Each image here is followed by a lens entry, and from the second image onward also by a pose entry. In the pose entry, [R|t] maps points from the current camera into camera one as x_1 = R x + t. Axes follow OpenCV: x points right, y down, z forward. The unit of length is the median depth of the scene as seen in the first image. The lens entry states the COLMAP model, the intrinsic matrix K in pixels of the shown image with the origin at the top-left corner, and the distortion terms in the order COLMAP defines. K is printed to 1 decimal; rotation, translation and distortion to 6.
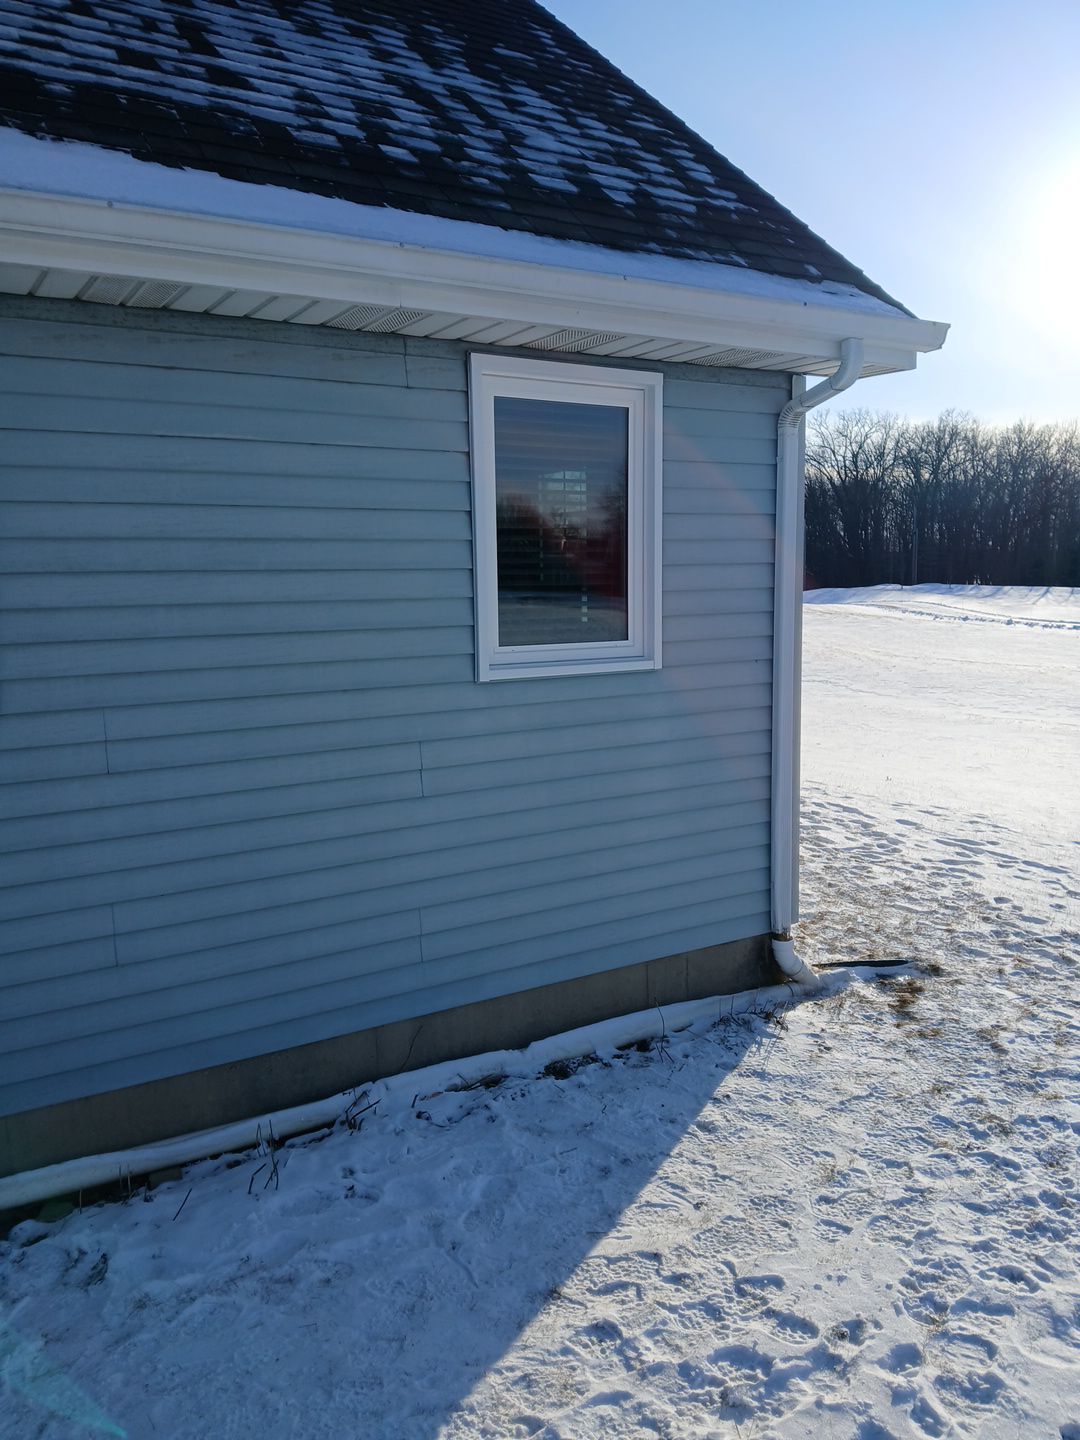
lens RADIAL K [[1092.6, 0, 542.6], [0, 1092.6, 725.4], [0, 0, 1]] dist [0.031596, -0.054683]
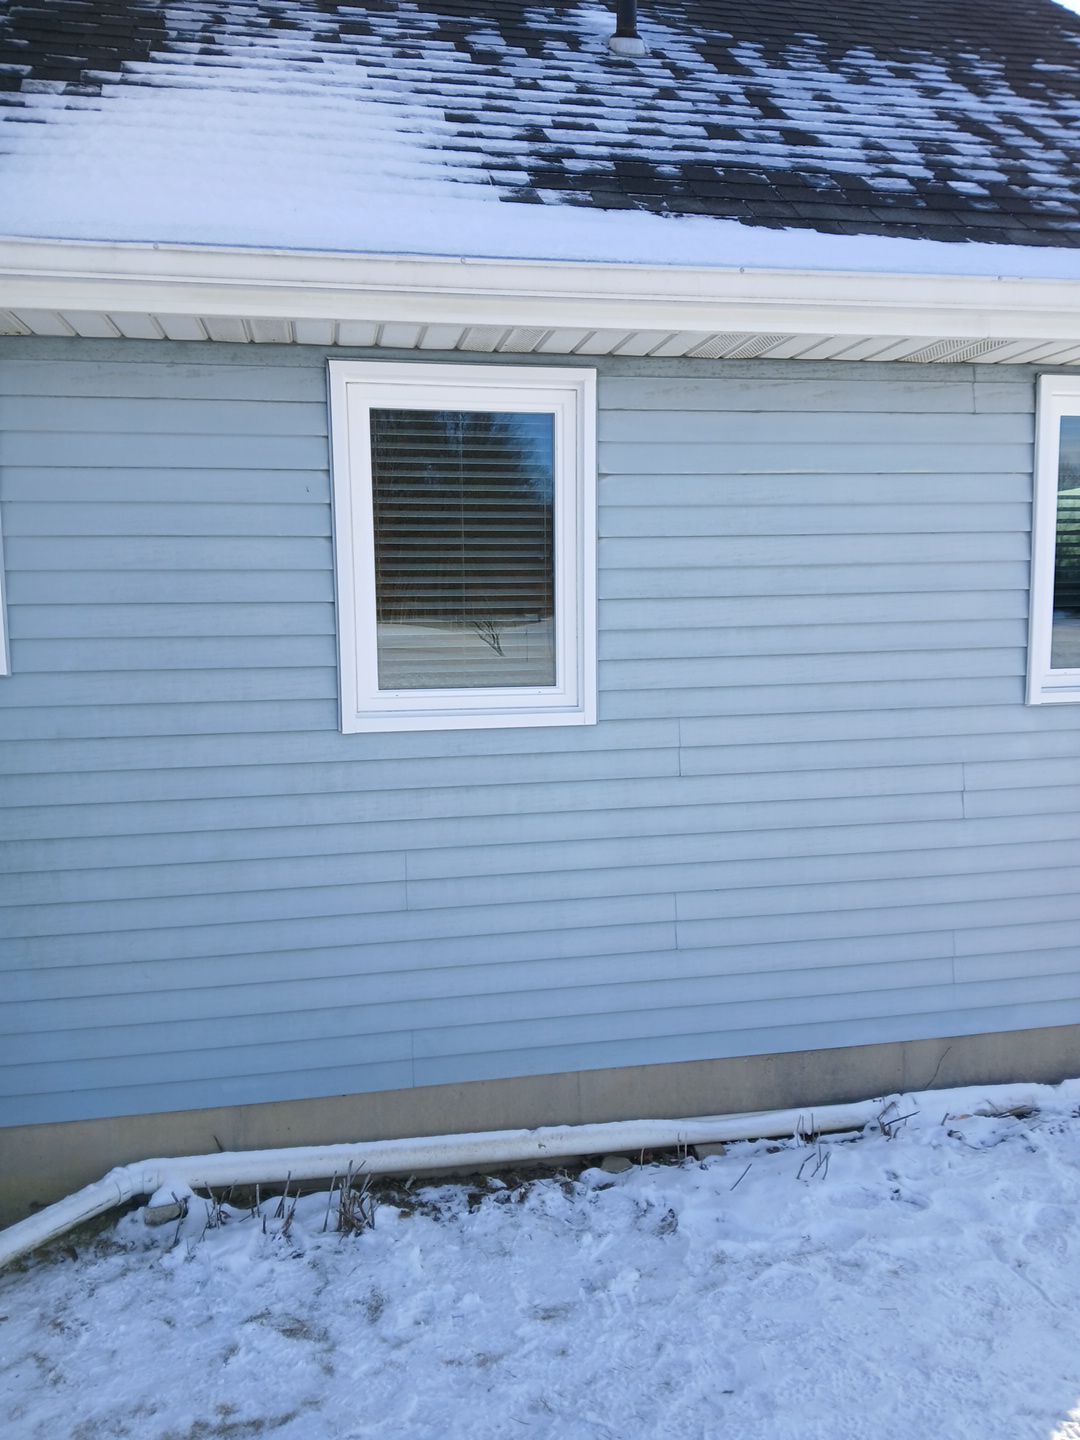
lens RADIAL K [[1092.6, 0, 546.4], [0, 1092.6, 728.2], [0, 0, 1]] dist [0.031596, -0.054683]
pose [[0.938537, 0.036540, -0.343240, -0.141847], [-0.042949, 0.999016, -0.011087, 0.012279], [0.342497, 0.025147, 0.939182, -0.090662]]
